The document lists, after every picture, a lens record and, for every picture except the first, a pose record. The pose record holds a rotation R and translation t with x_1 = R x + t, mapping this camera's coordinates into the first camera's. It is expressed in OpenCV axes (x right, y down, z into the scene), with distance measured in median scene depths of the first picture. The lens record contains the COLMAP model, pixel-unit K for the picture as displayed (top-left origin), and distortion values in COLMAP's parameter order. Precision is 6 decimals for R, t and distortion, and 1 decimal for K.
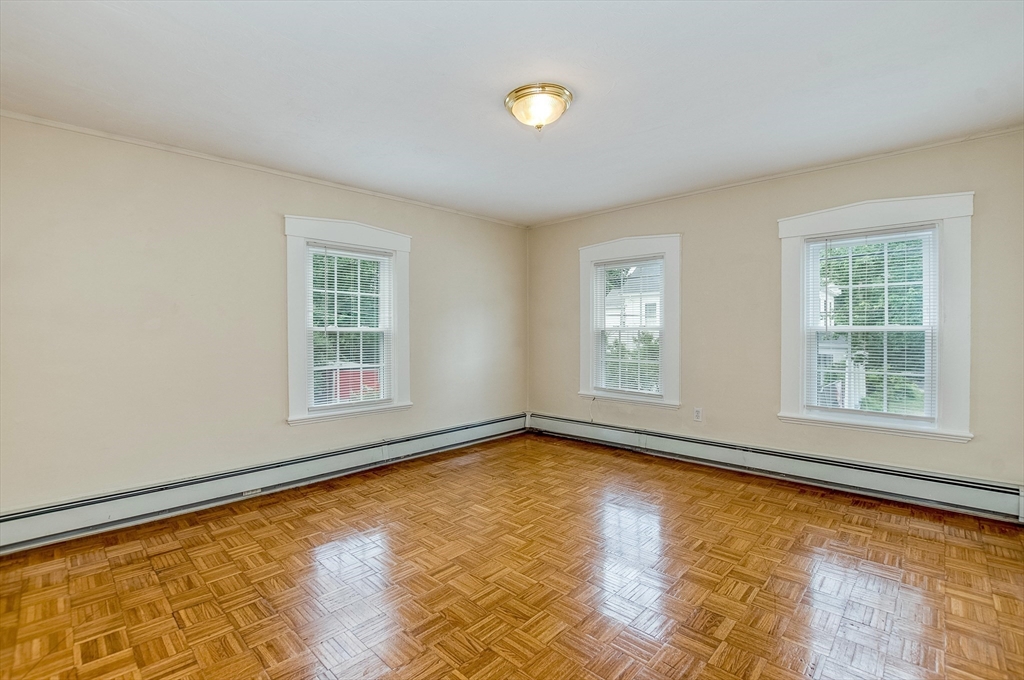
lens RADIAL K [[463.9, 0, 506.6], [0, 463.9, 346.3], [0, 0, 1]] dist [-0.027908, 0.000717]
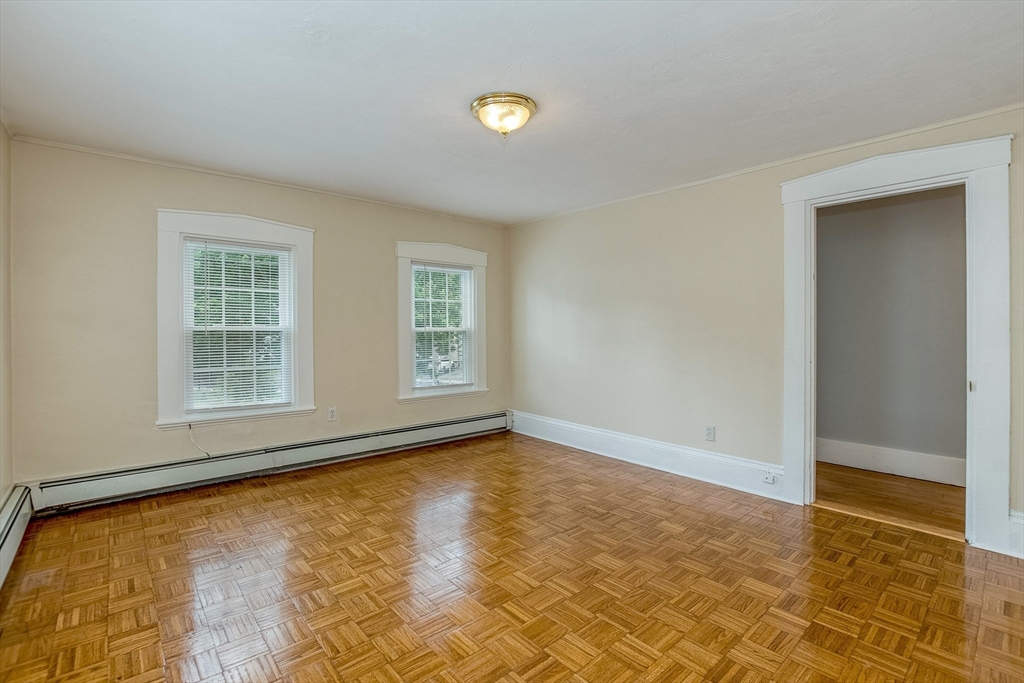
lens RADIAL K [[463.9, 0, 506.6], [0, 463.9, 347.8], [0, 0, 1]] dist [-0.027908, 0.000717]
pose [[0.077299, -0.034622, 0.996407, -0.648400], [0.030346, 0.999016, 0.032359, -0.022352], [-0.996546, 0.027735, 0.078274, 0.623692]]
